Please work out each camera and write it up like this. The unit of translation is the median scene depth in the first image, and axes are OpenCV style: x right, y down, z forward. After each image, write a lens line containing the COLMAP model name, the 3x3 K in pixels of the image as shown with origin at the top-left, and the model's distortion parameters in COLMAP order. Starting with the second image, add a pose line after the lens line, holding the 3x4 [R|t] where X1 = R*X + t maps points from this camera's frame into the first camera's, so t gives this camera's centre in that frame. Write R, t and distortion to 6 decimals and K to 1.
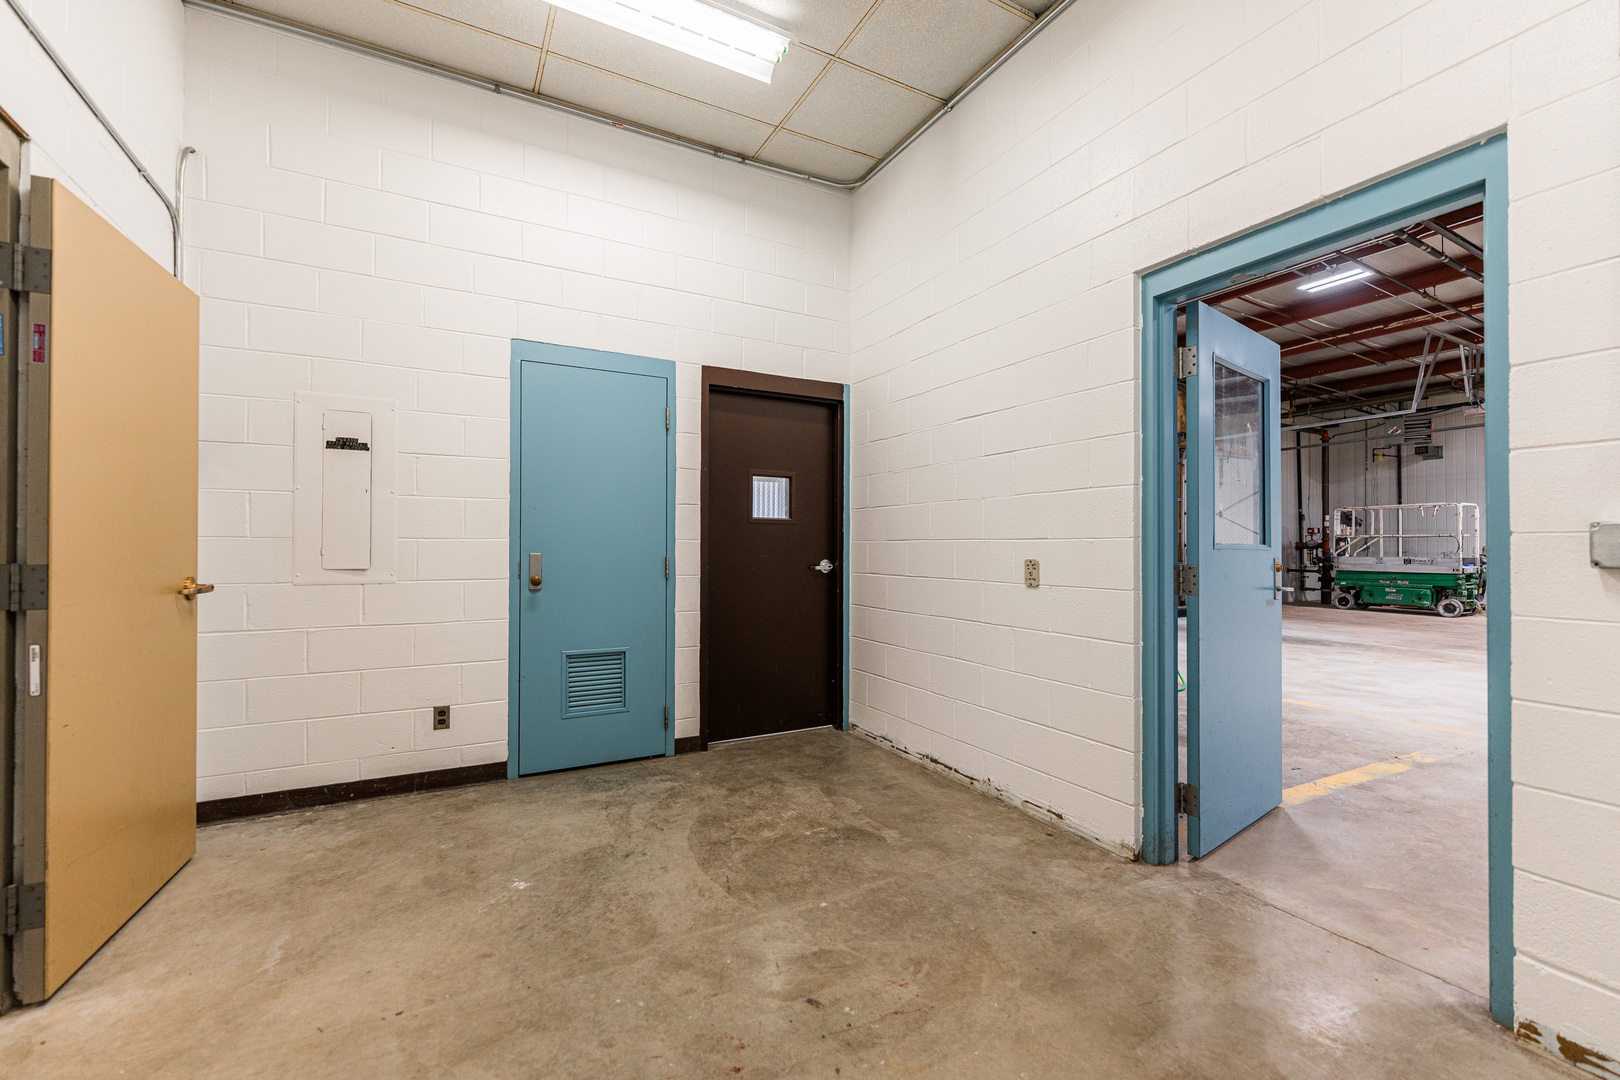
lens RADIAL K [[673.5, 0, 805.7], [0, 673.5, 547.8], [0, 0, 1]] dist [0.002188, -0.000020]
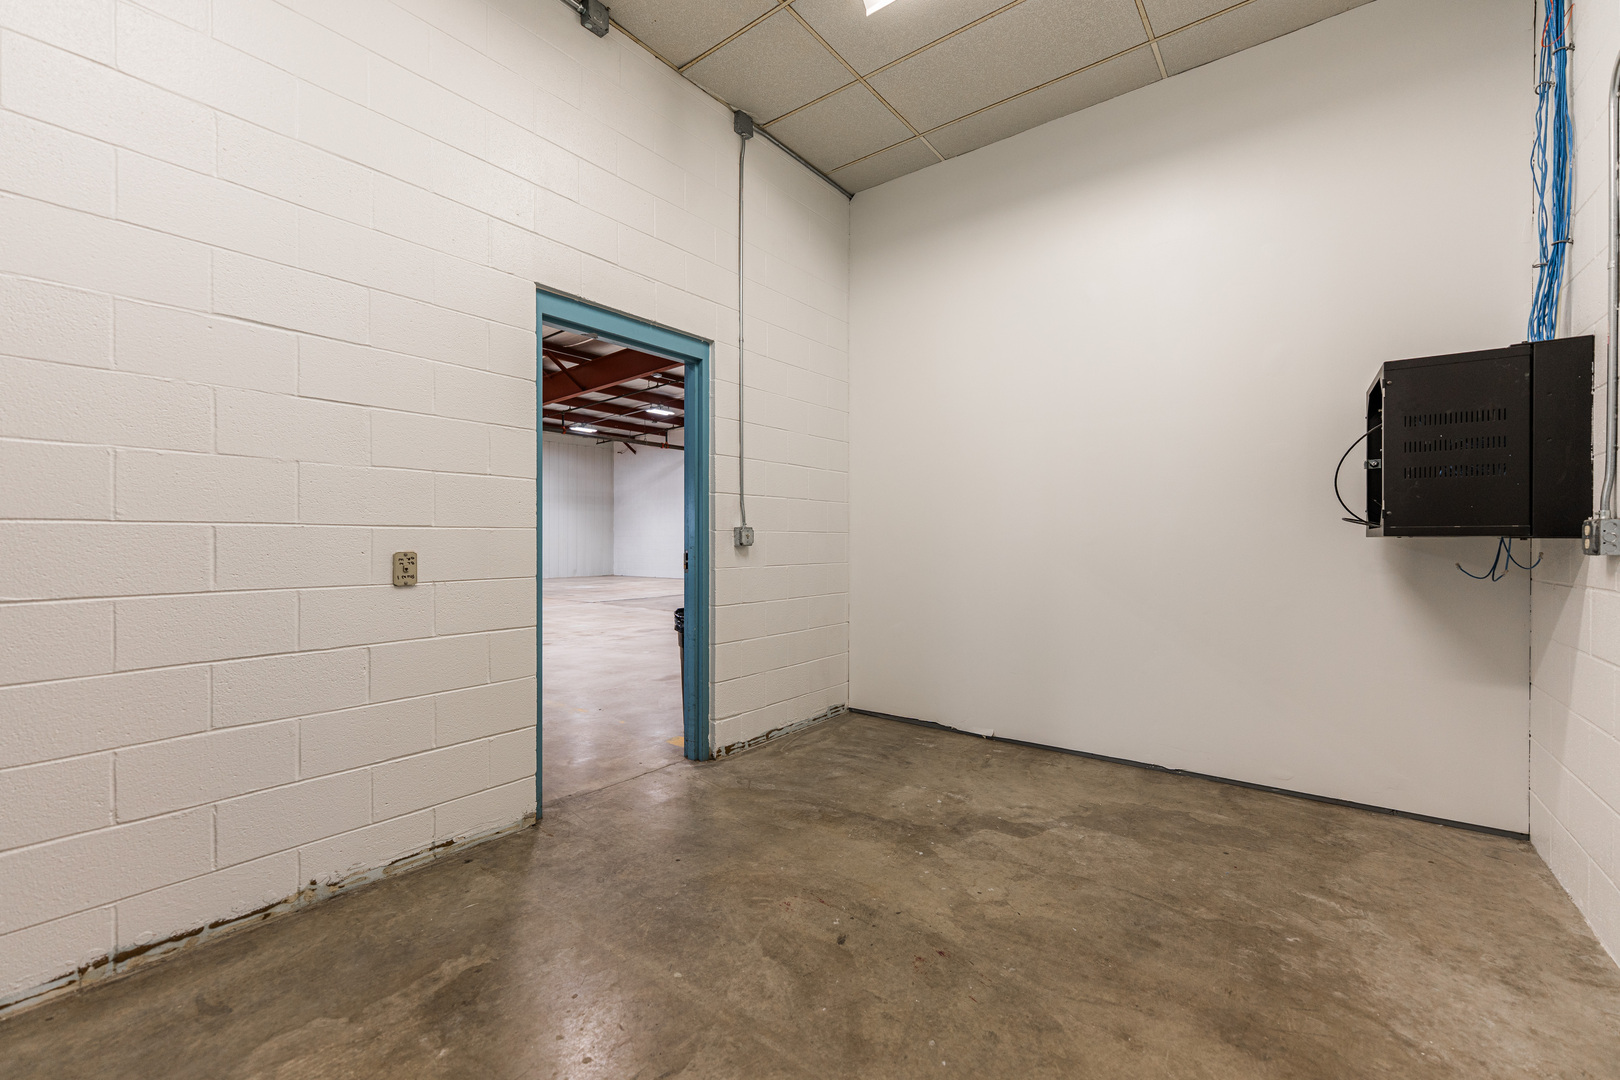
lens RADIAL K [[673.5, 0, 805.7], [0, 673.5, 547.8], [0, 0, 1]] dist [0.002188, -0.000020]
pose [[-0.412952, -0.016686, 0.910600, -0.673421], [-0.002696, 0.999850, 0.017099, -0.002765], [-0.910749, 0.004606, -0.412935, 1.039388]]
